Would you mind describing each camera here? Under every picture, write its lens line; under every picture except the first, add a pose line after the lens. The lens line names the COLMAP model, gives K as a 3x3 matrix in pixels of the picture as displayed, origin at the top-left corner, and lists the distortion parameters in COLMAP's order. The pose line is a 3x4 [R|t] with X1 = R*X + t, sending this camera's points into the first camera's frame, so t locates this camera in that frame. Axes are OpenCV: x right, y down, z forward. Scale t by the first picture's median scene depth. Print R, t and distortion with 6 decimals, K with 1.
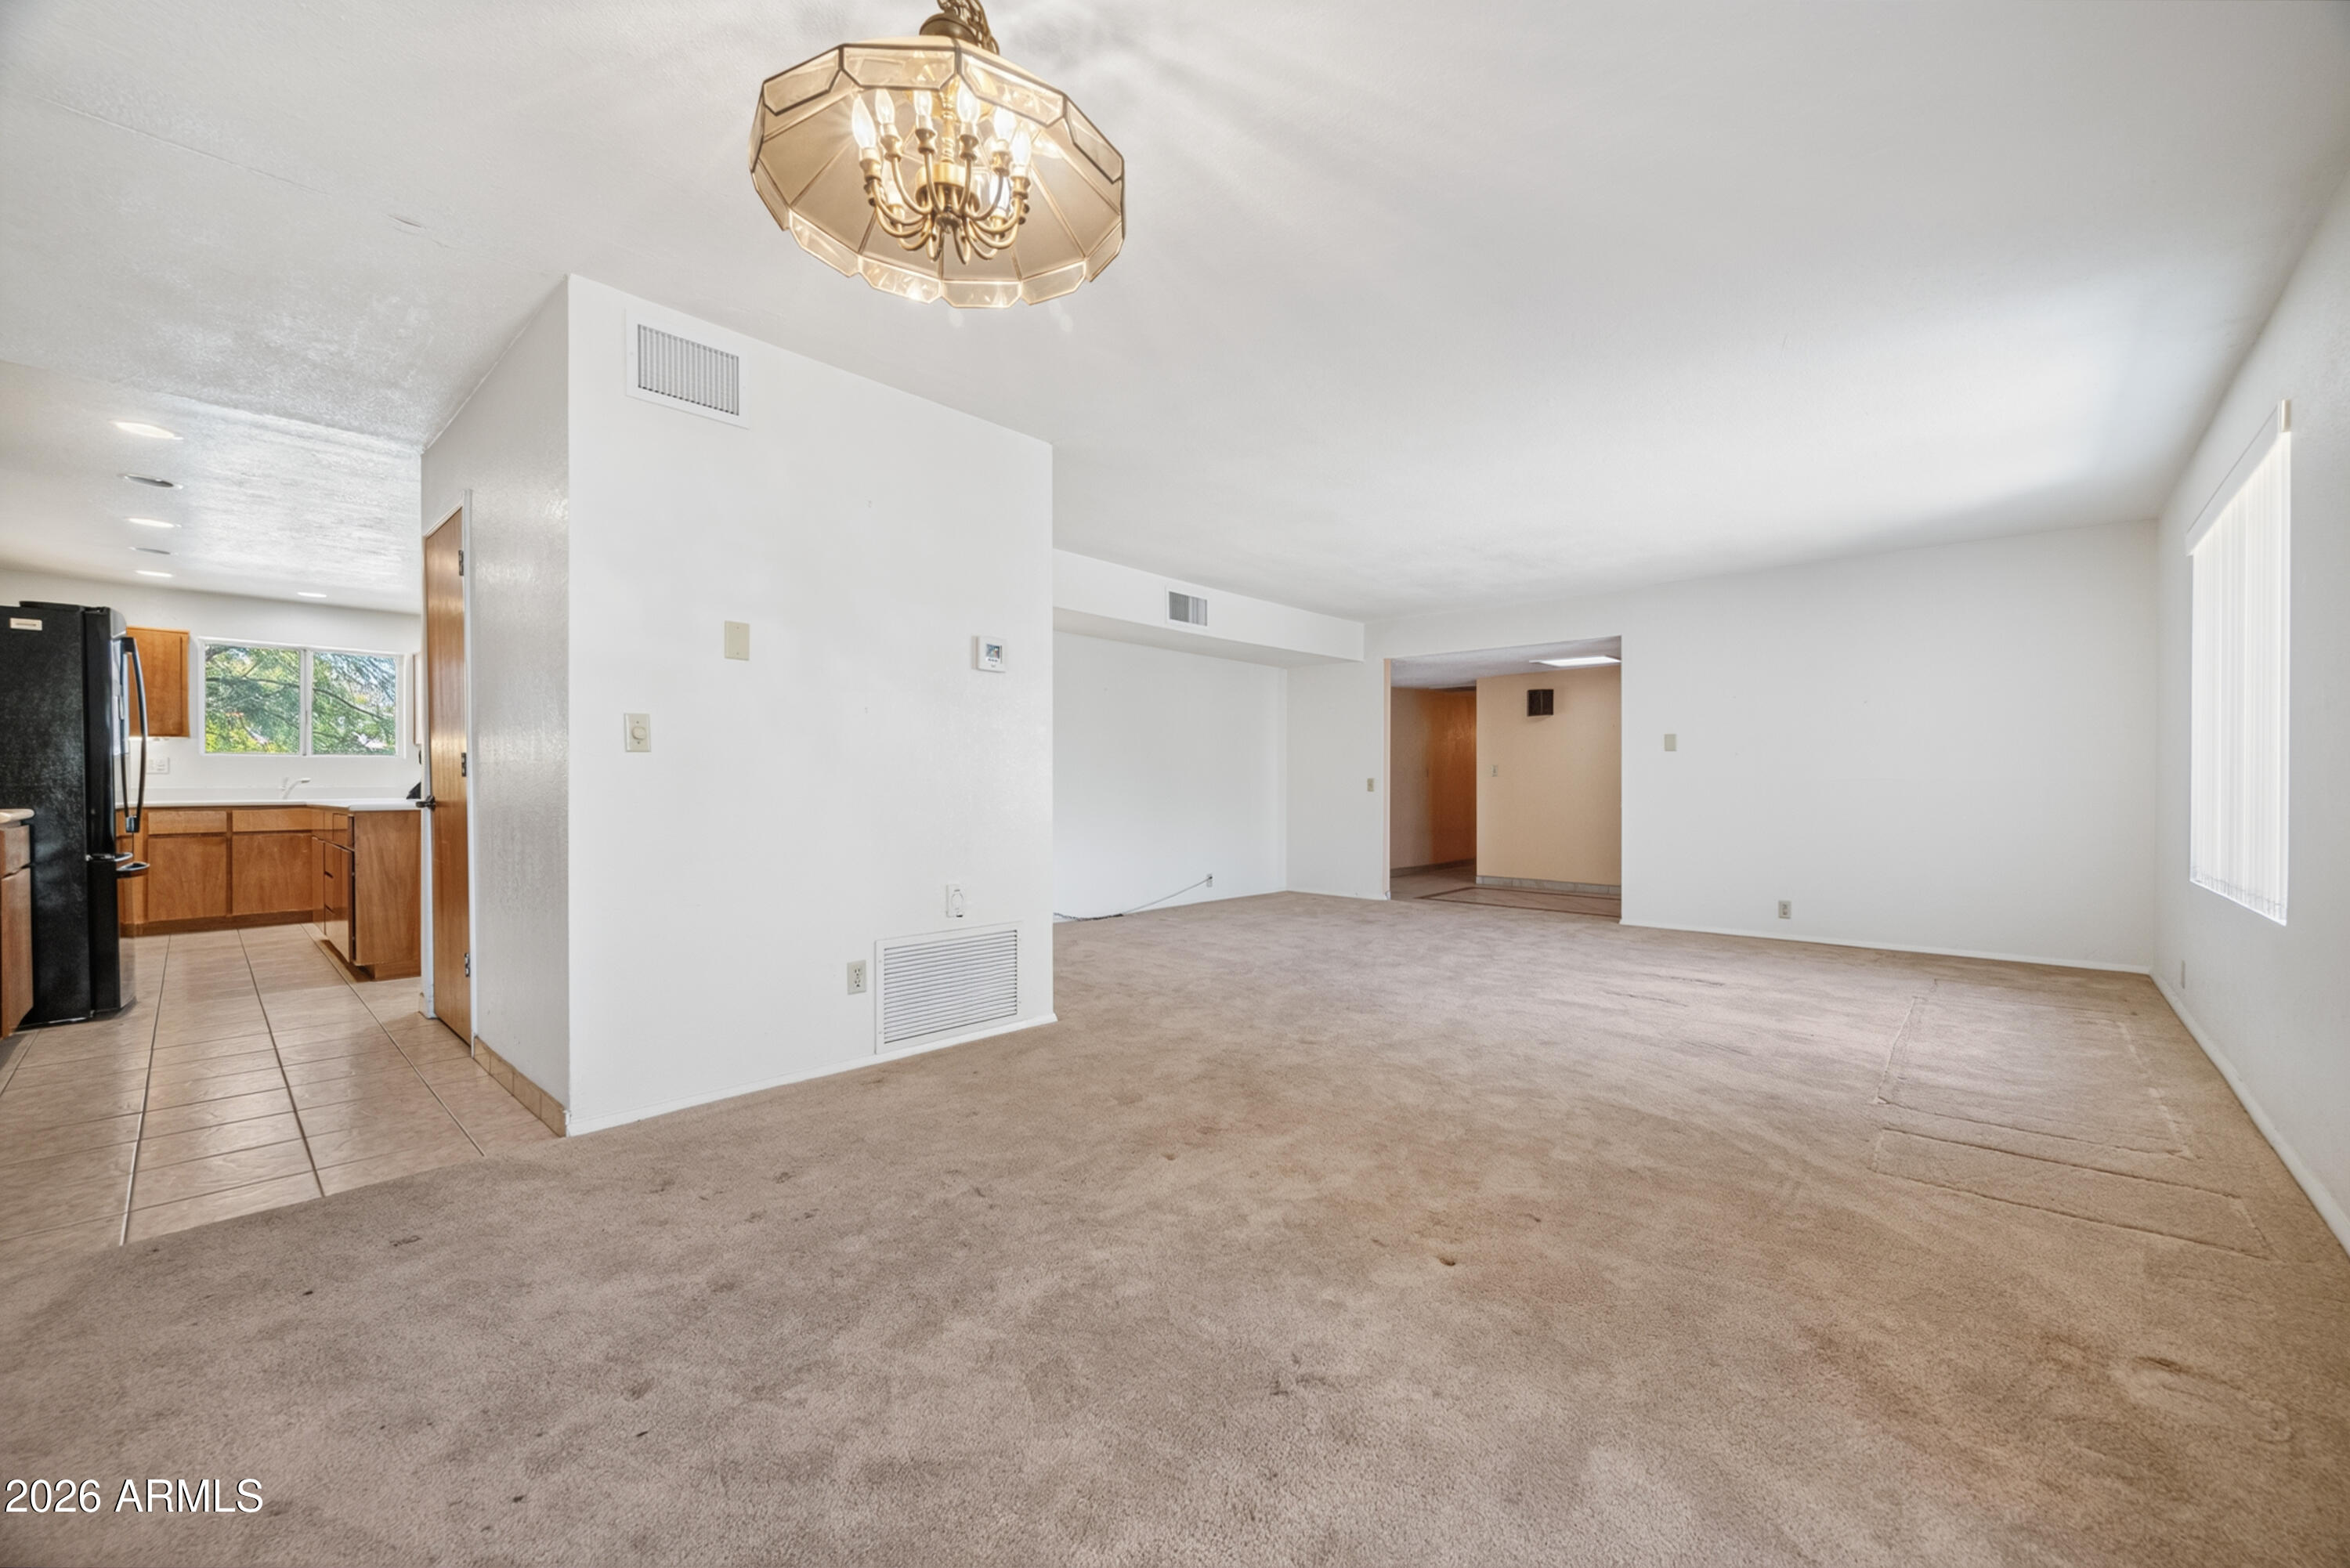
lens RADIAL K [[931.8, 0, 1161.3], [0, 931.8, 796.6], [0, 0, 1]] dist [-0.001178, 0.000384]
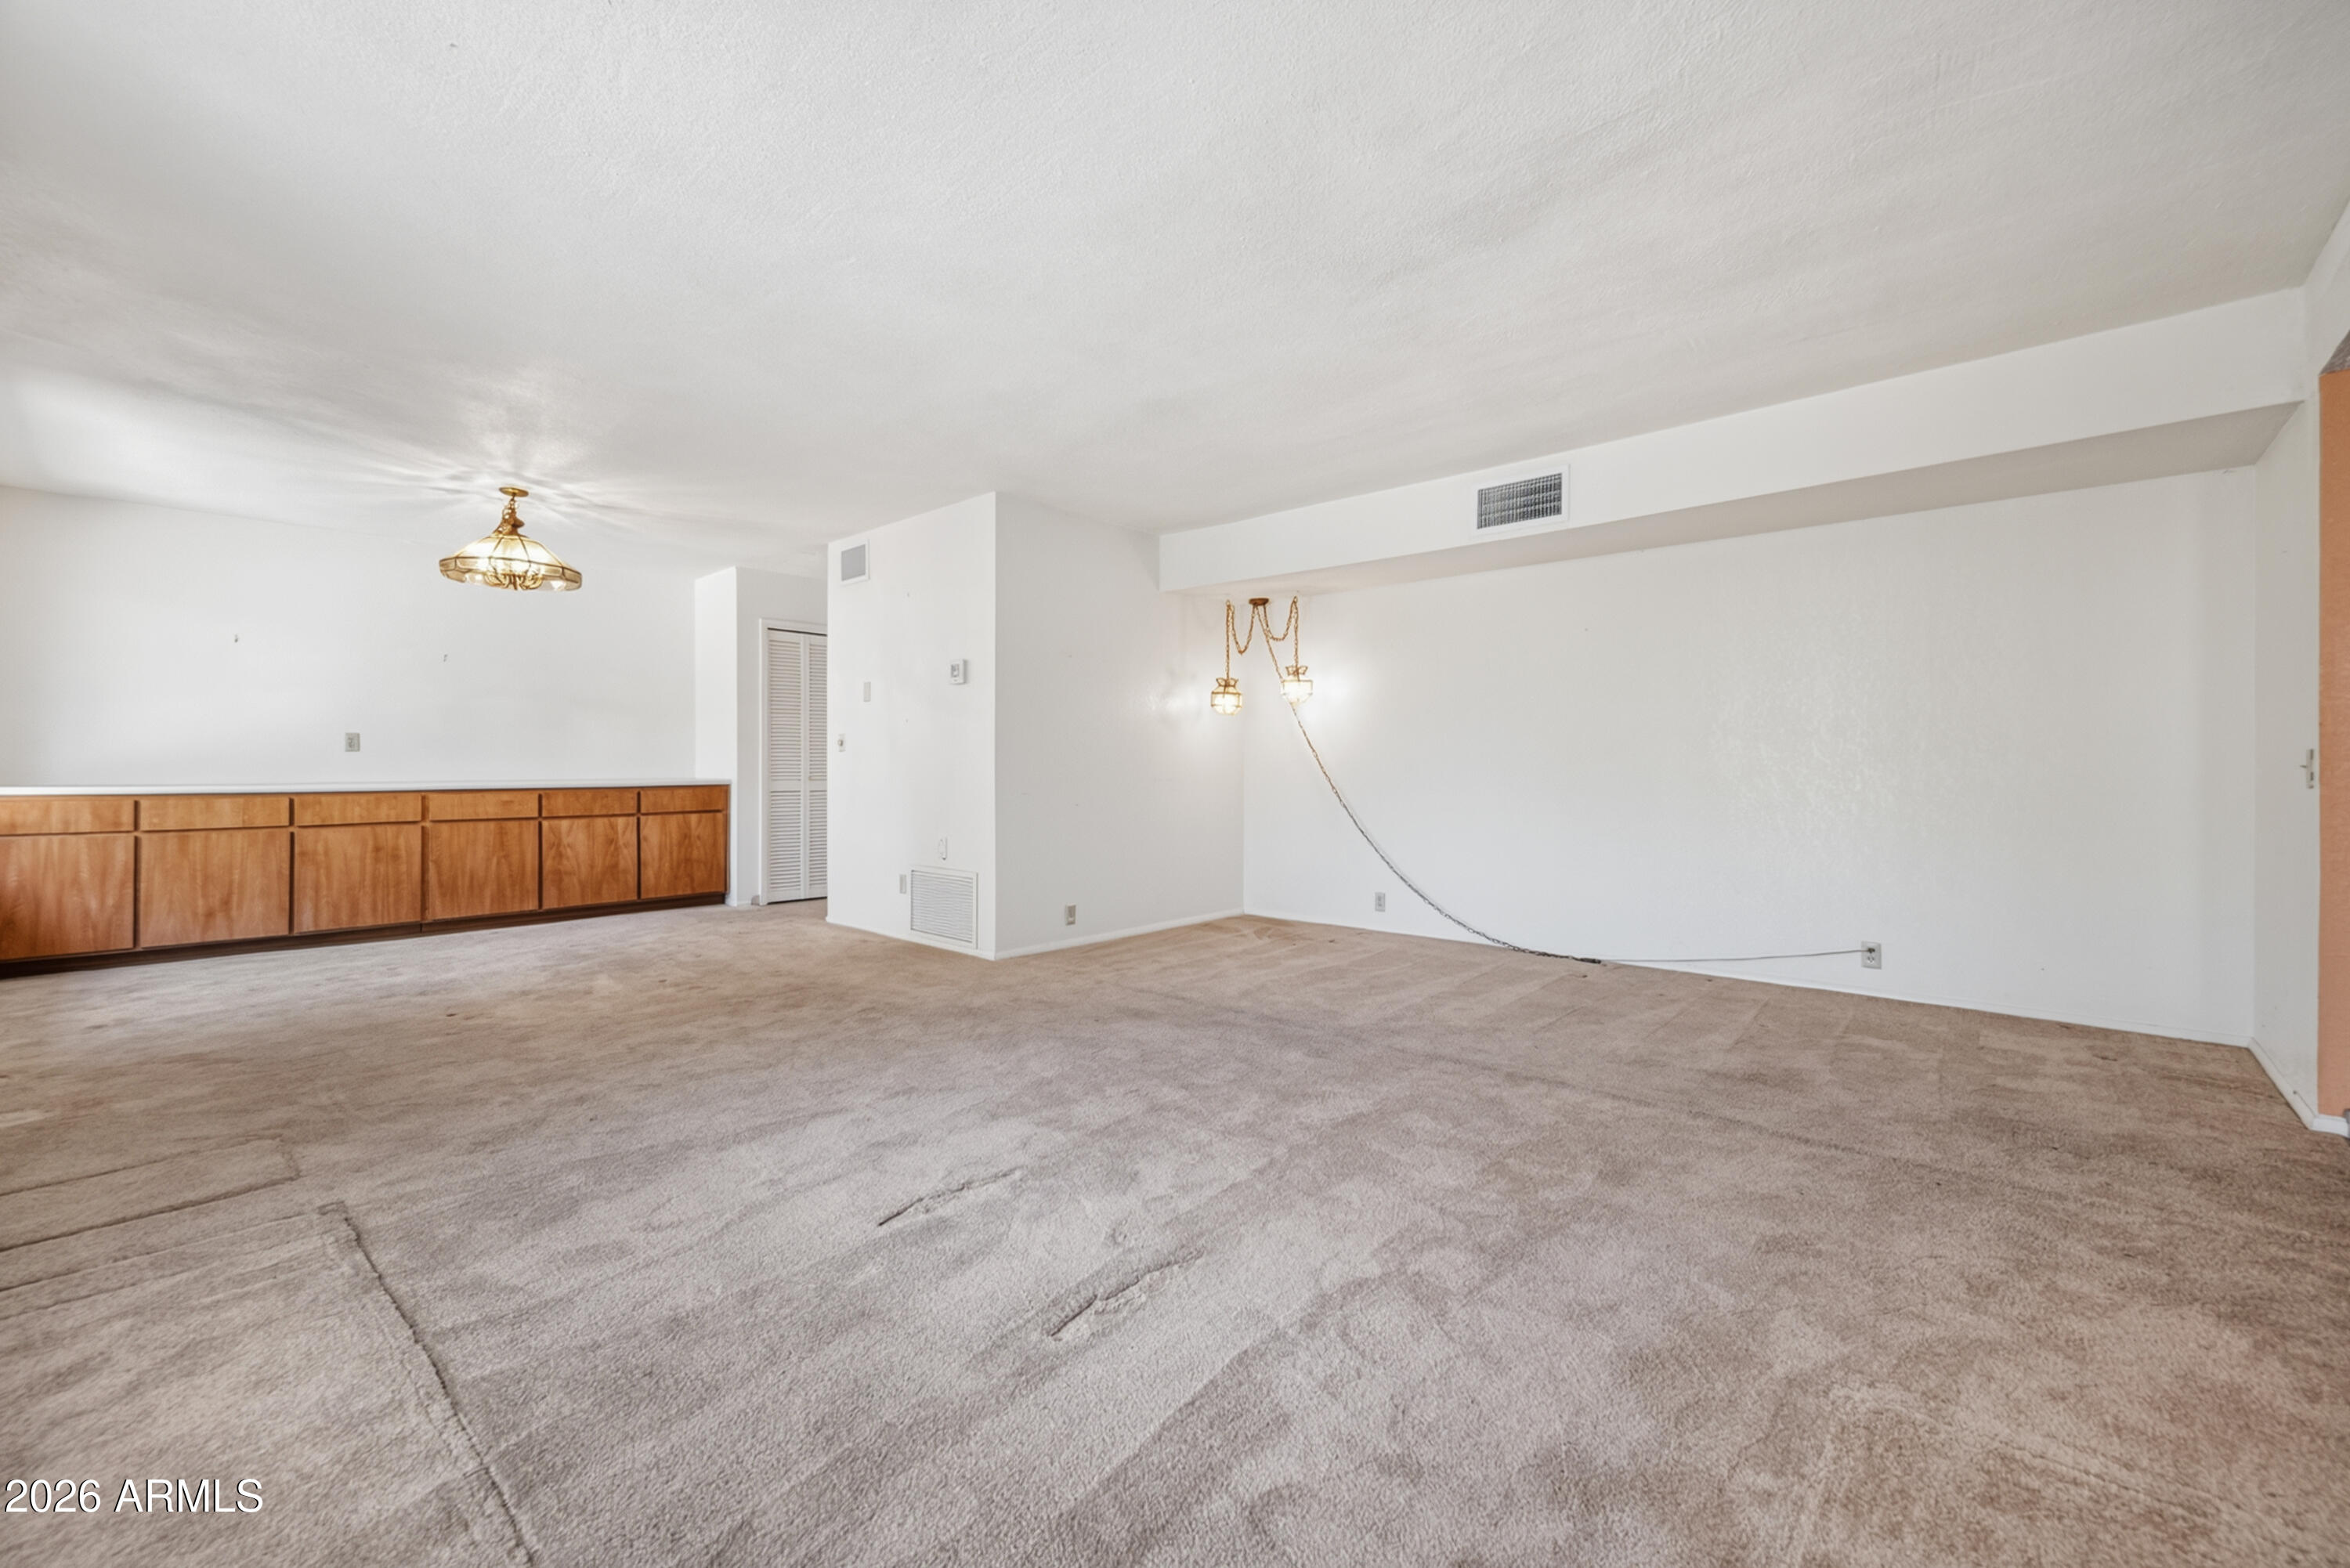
lens RADIAL K [[931.8, 0, 1173.6], [0, 931.8, 781.9], [0, 0, 1]] dist [-0.001178, 0.000384]
pose [[0.018593, 0.016614, -0.999689, 1.336637], [-0.012797, 0.999784, 0.016377, -0.020388], [0.999745, 0.012488, 0.018802, 1.448282]]
